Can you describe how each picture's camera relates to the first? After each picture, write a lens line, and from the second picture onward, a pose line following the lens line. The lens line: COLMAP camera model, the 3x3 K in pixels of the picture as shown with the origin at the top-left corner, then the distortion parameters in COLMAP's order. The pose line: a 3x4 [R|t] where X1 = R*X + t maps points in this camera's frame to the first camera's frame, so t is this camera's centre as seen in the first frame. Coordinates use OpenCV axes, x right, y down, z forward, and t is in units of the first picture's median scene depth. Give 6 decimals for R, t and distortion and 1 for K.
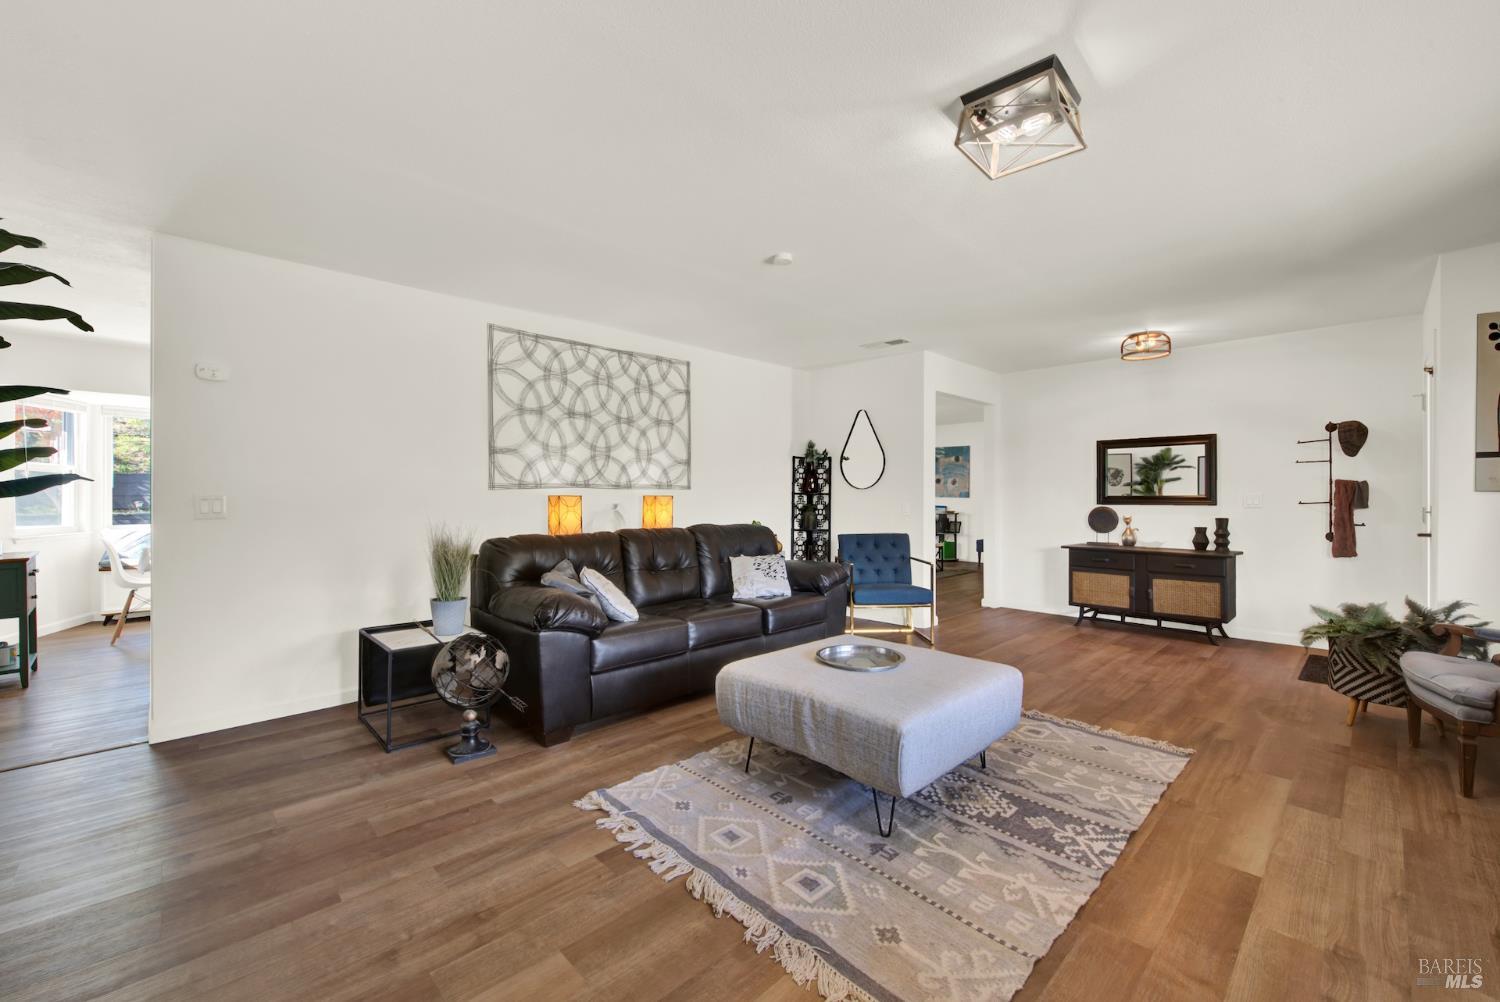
lens RADIAL K [[605.4, 0, 748.6], [0, 605.4, 498.1], [0, 0, 1]] dist [0.000525, -0.001579]
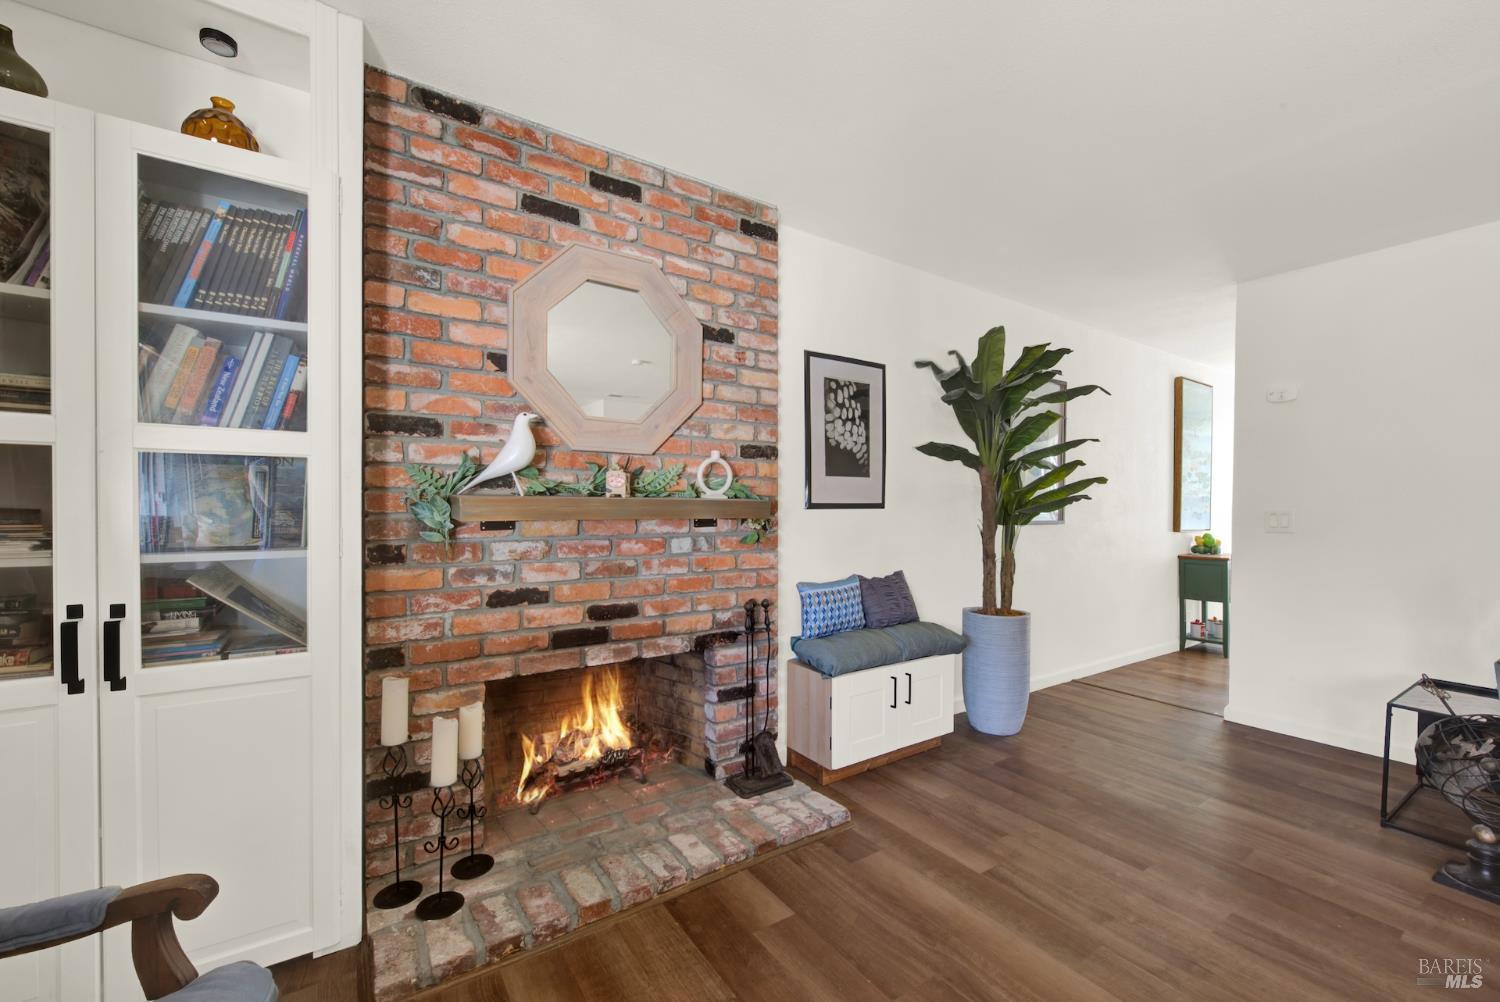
lens RADIAL K [[605.4, 0, 750.1], [0, 605.4, 513.7], [0, 0, 1]] dist [0.000525, -0.001579]
pose [[-0.173259, 0.010270, -0.984823, 0.228352], [-0.010432, 0.999870, 0.012262, -0.001332], [0.984821, 0.012398, -0.173129, 0.193113]]
